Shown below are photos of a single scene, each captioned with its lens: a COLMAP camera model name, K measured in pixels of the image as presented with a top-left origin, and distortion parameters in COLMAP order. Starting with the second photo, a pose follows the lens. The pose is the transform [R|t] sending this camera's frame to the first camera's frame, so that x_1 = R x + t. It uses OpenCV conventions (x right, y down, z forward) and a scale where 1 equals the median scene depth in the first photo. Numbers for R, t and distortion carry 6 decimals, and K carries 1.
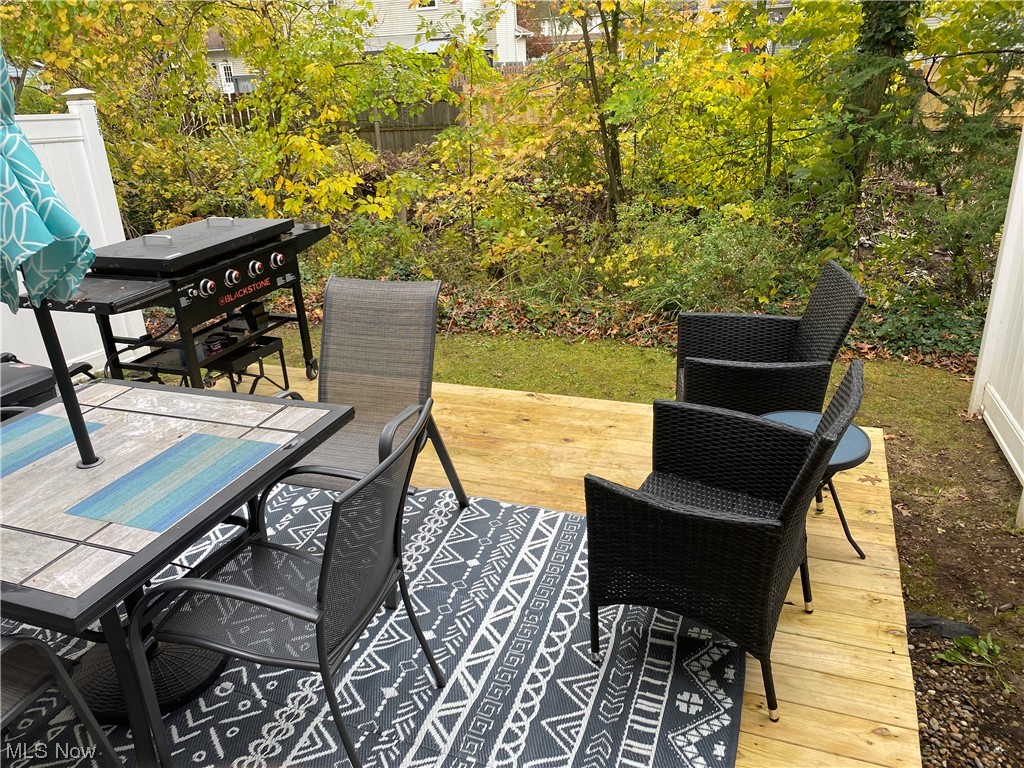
lens RADIAL K [[780.6, 0, 512.1], [0, 780.6, 384.9], [0, 0, 1]] dist [0.007115, 0.001072]
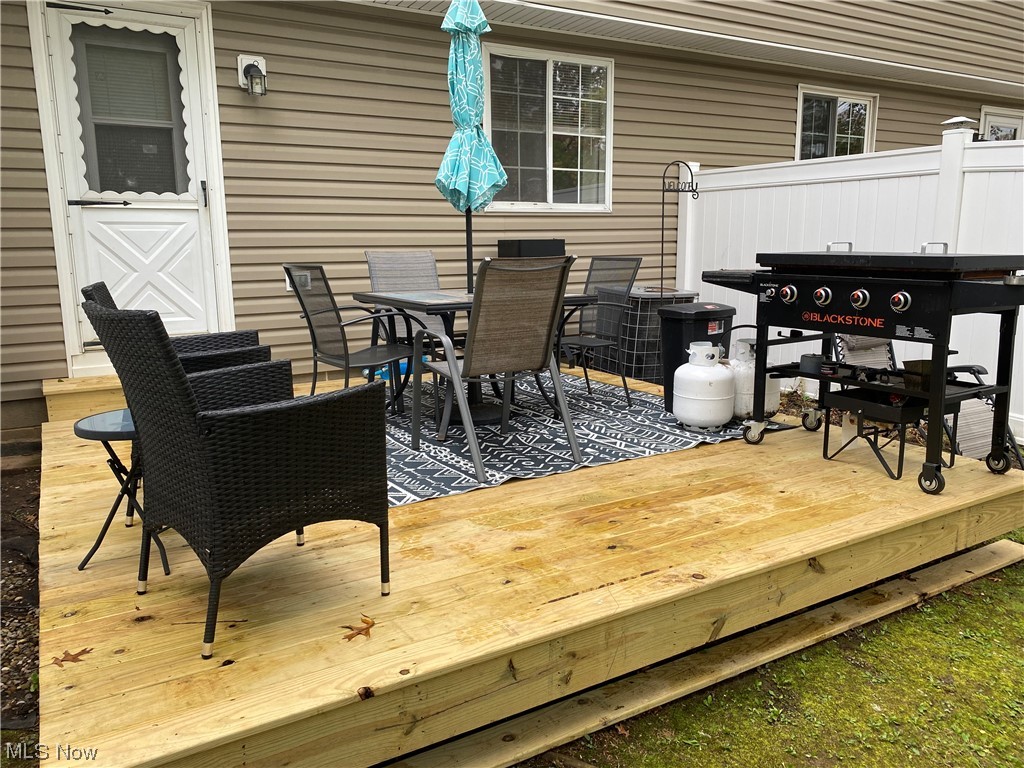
lens RADIAL K [[780.6, 0, 512.8], [0, 780.6, 382.8], [0, 0, 1]] dist [0.007115, 0.001072]
pose [[-0.643469, 0.172163, -0.745861, 0.641596], [-0.259271, 0.867767, 0.423980, -0.395218], [0.720227, 0.466198, -0.513744, 1.463197]]
